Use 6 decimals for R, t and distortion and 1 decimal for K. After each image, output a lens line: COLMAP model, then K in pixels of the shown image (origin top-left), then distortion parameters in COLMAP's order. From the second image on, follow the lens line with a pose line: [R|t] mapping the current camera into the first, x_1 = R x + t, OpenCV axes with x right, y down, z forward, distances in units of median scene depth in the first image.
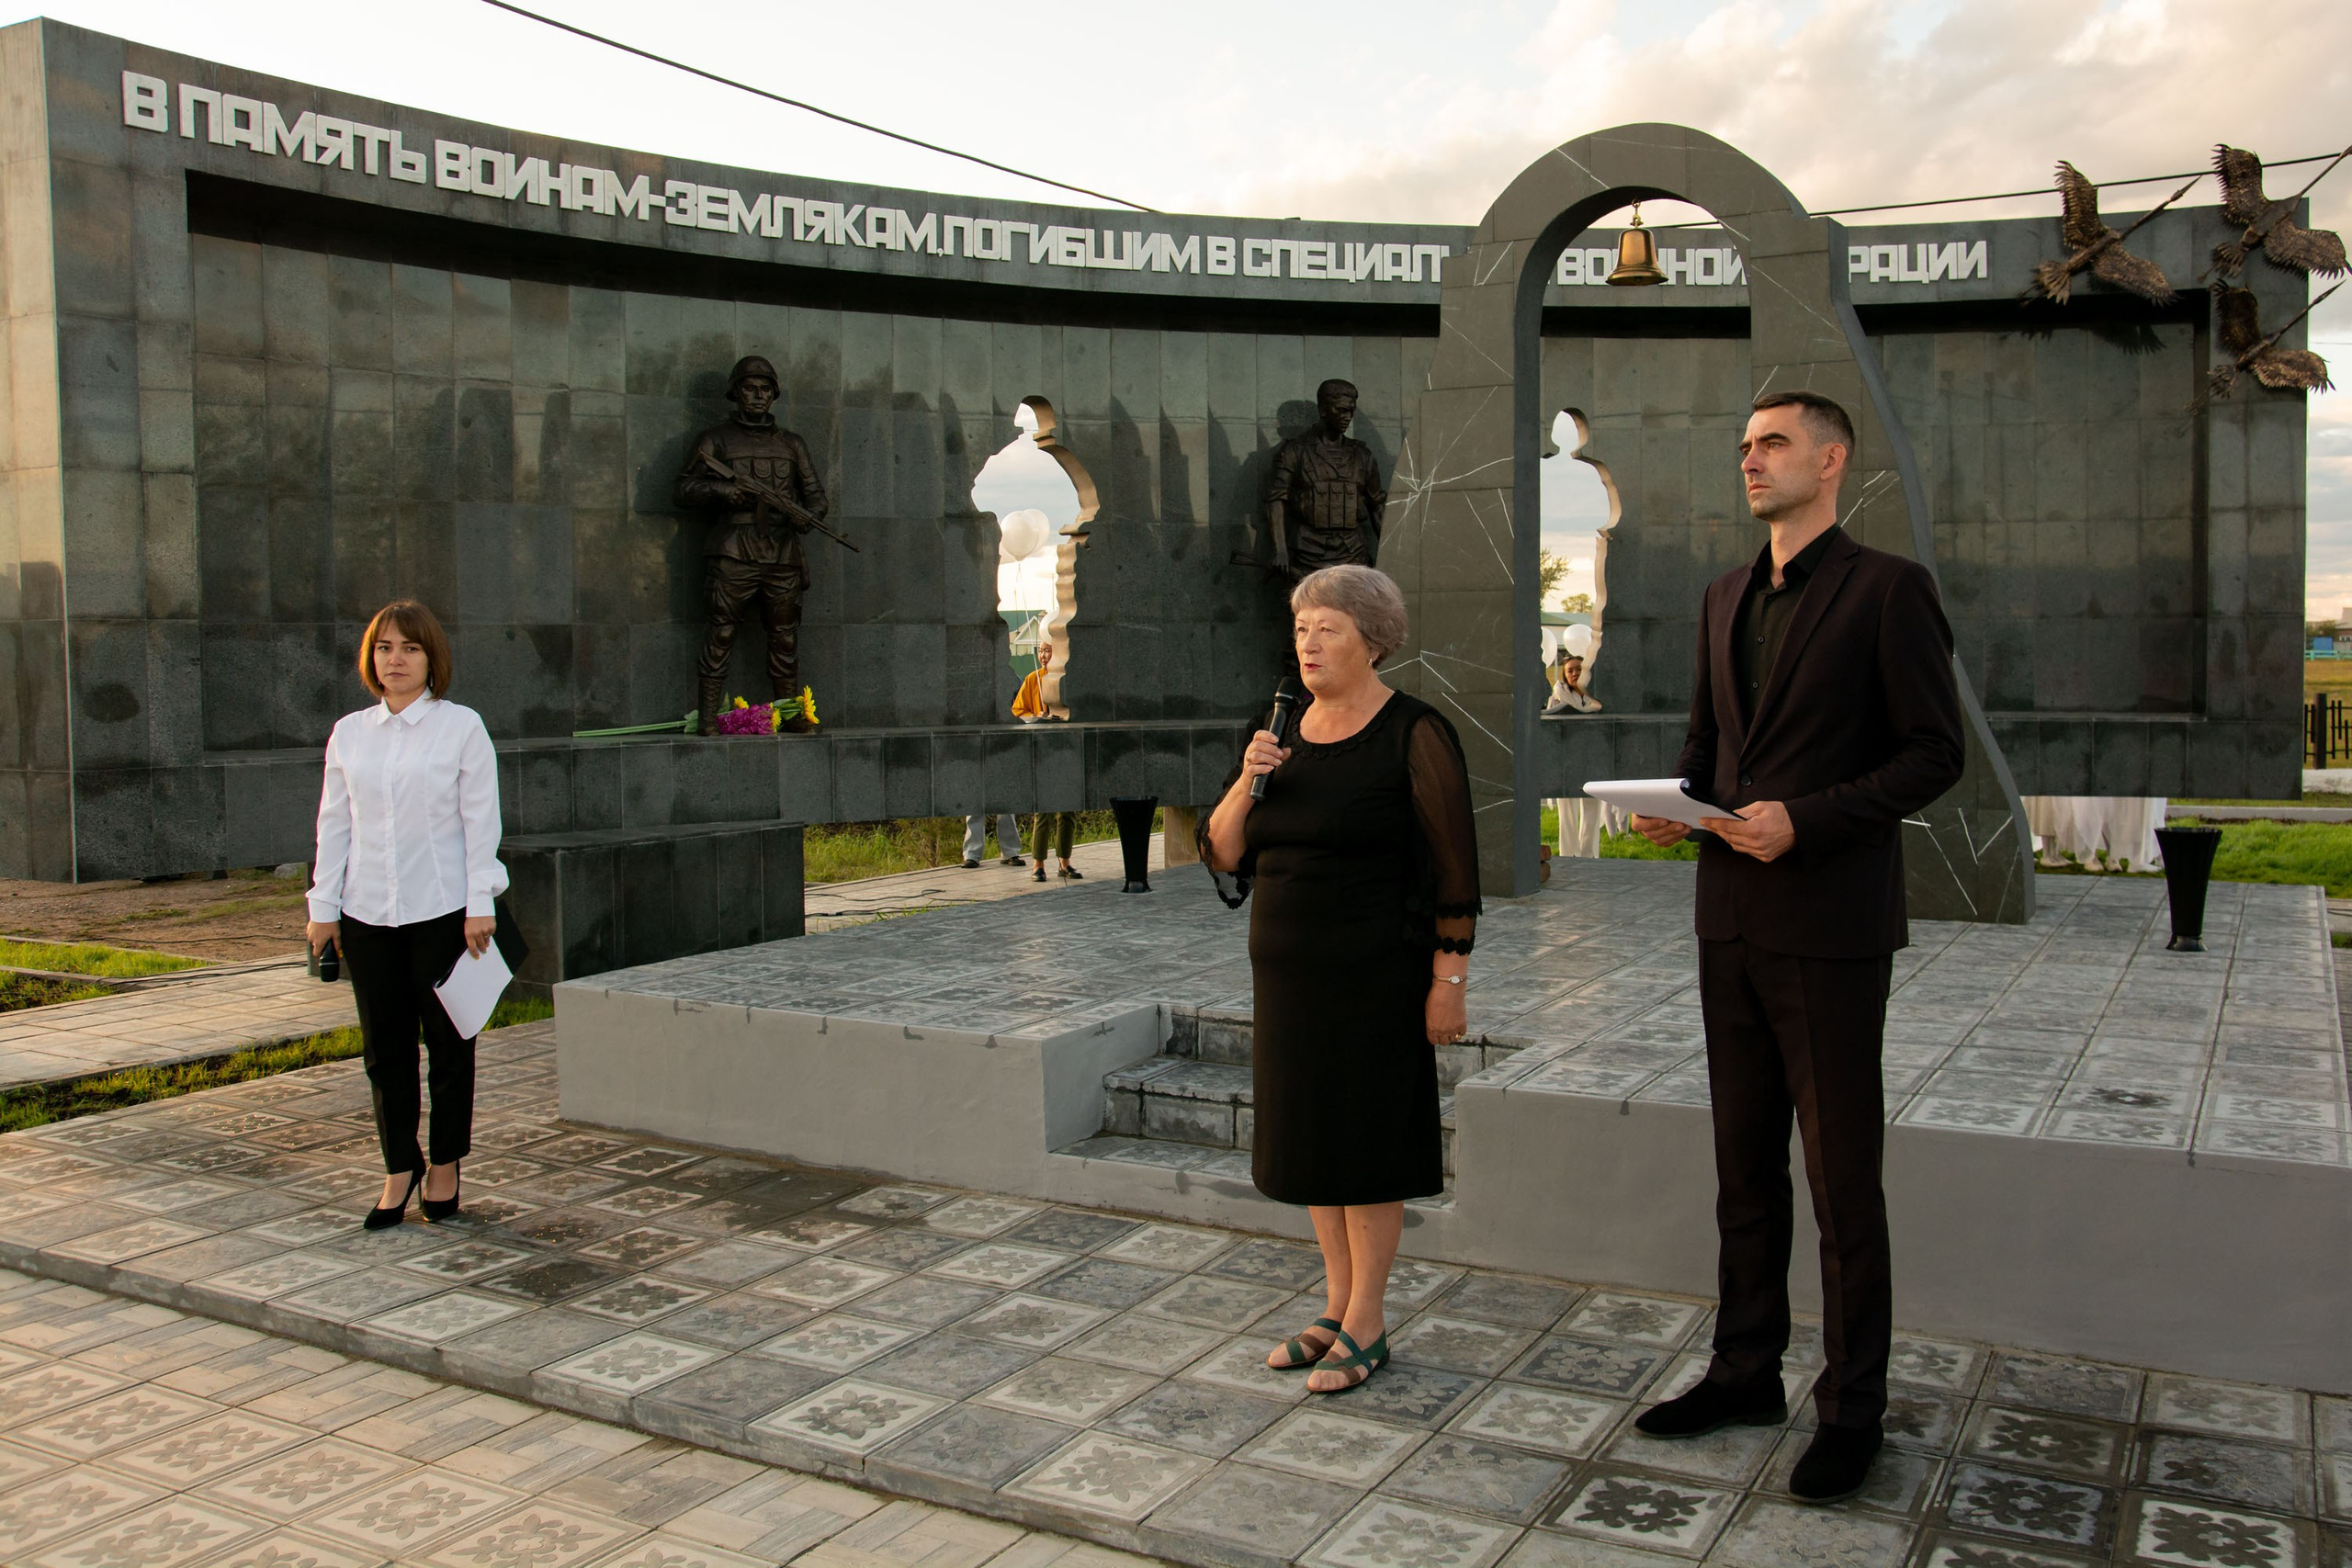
lens RADIAL K [[1962.3, 0, 1289.3], [0, 1962.3, 726.2], [0, 0, 1]] dist [-0.112441, 0.129636]
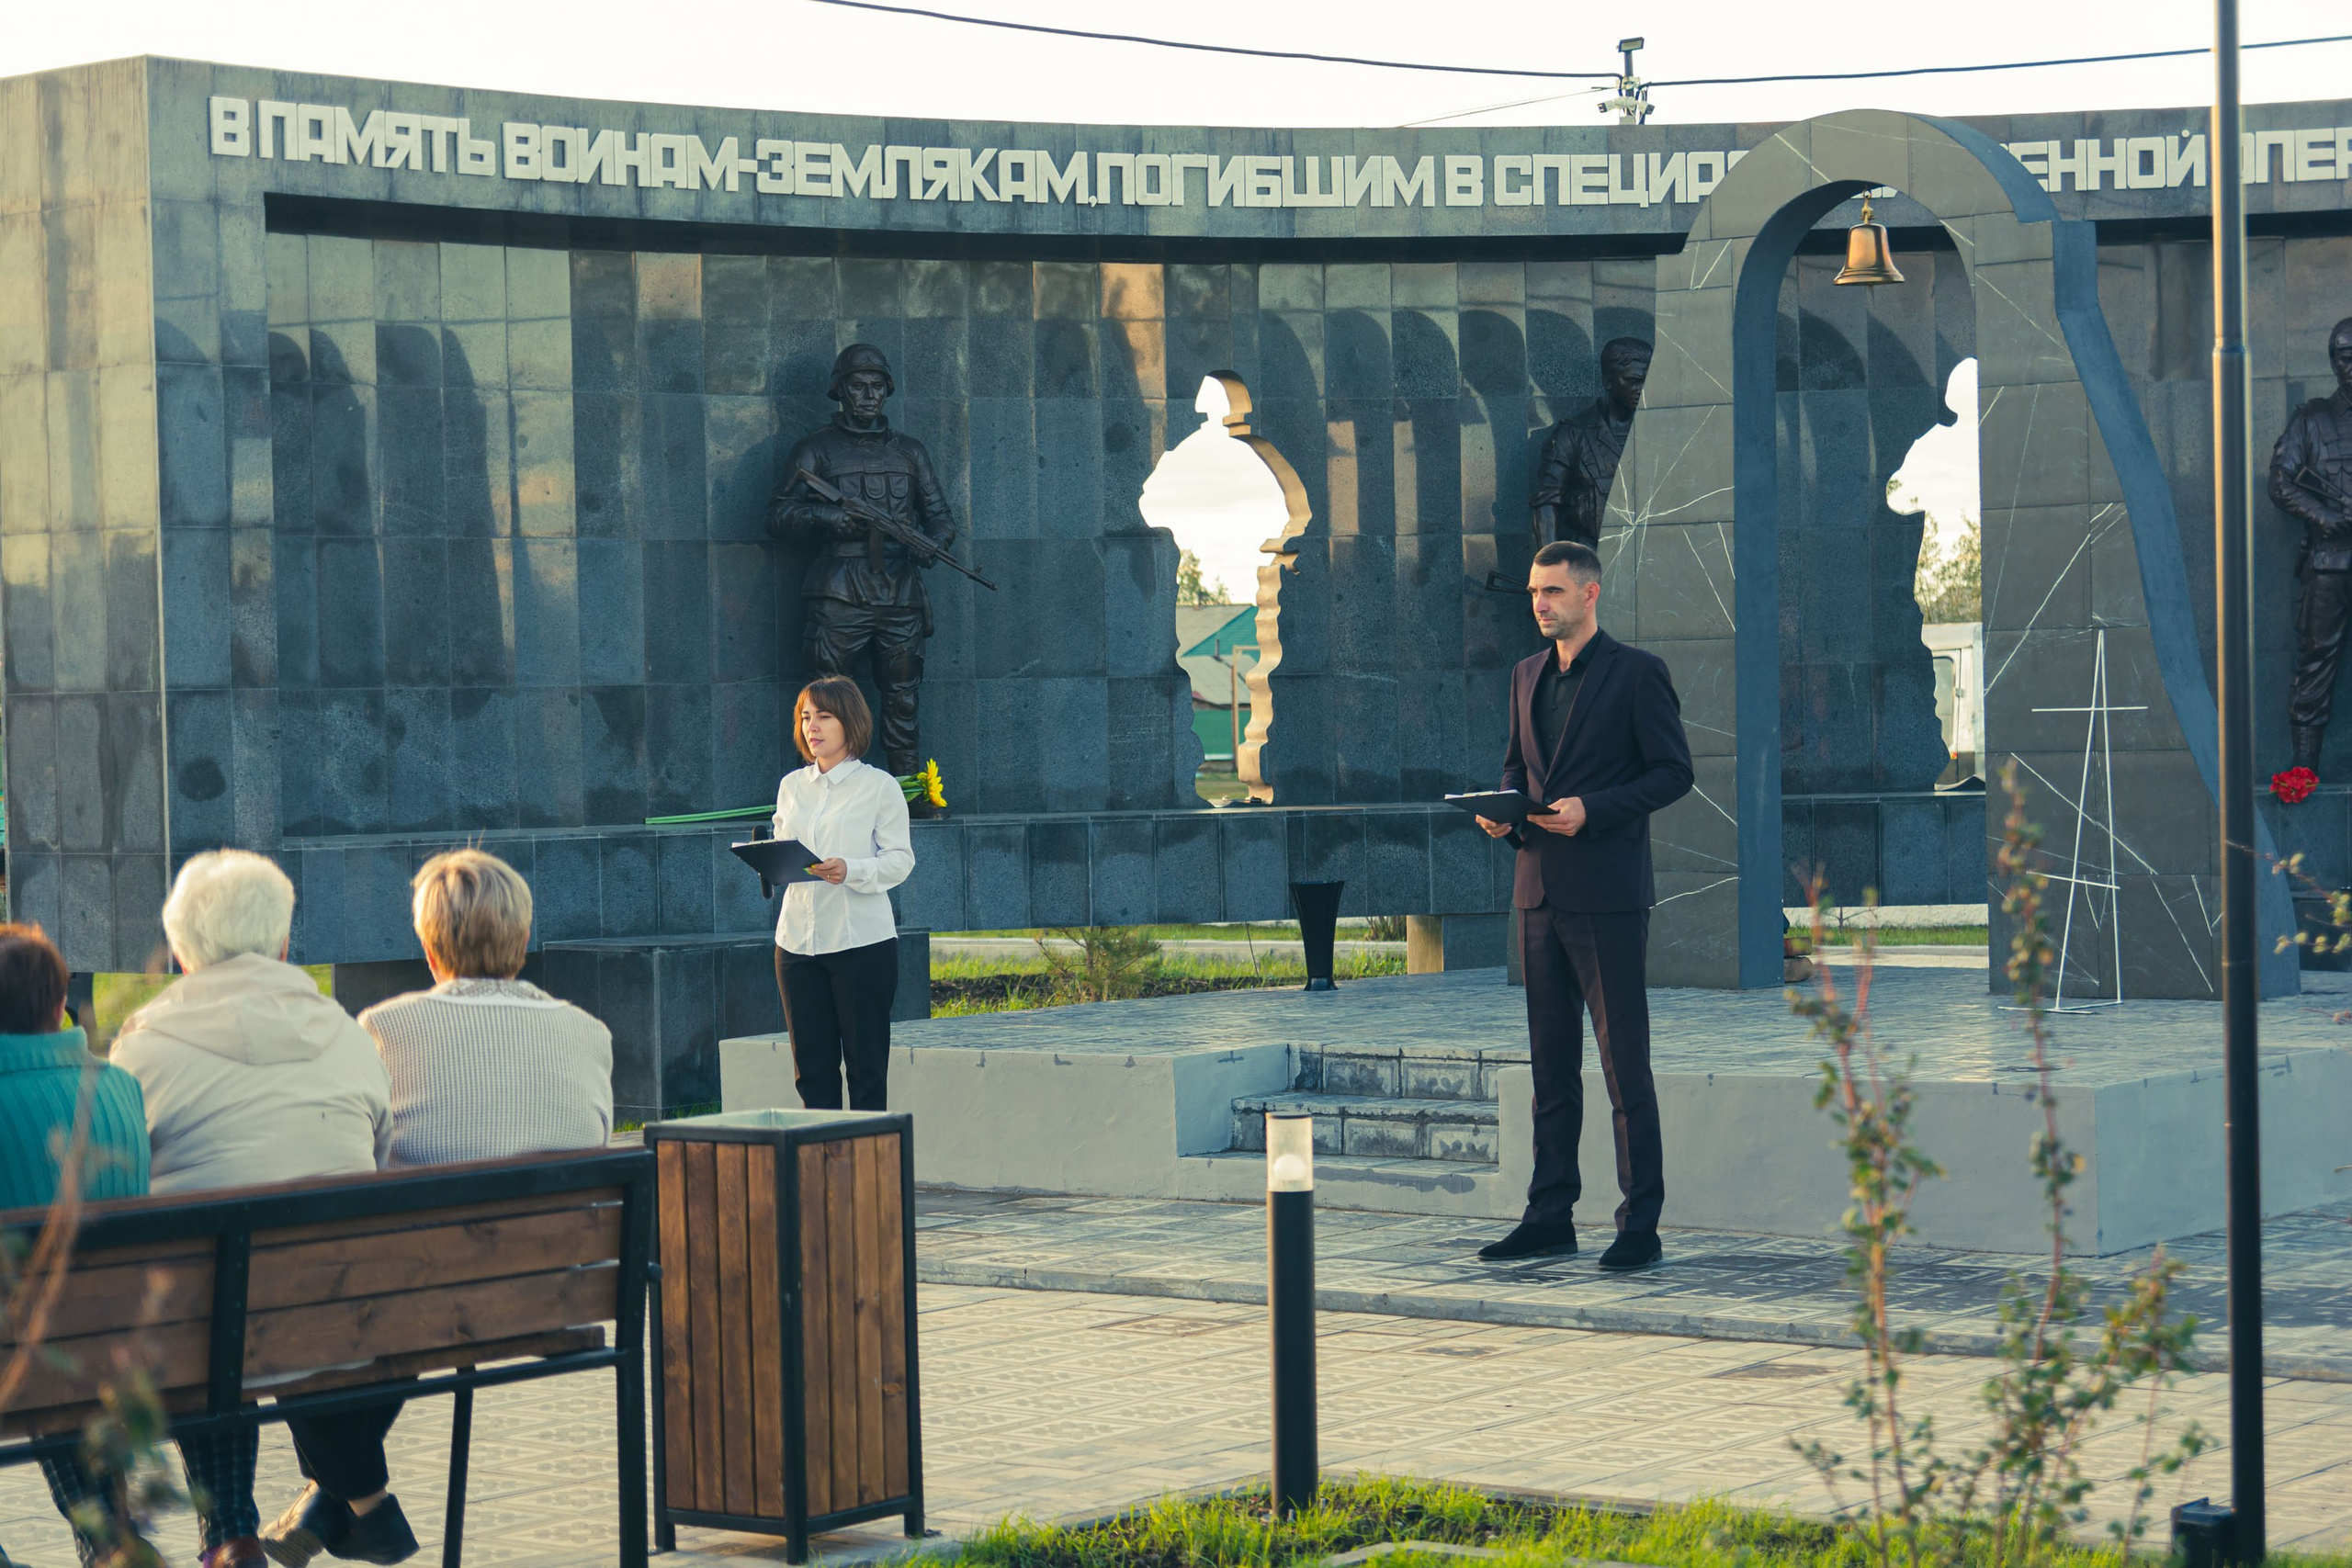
lens RADIAL K [[4363.7, 0, 1189.6], [0, 4363.7, 830.6], [0, 0, 1]] dist [0.072868, 0.000000]
pose [[0.986573, -0.007757, -0.163139, 0.150276], [0.006521, 0.999946, -0.008110, 0.024396], [0.163193, 0.006937, 0.986570, -0.759584]]
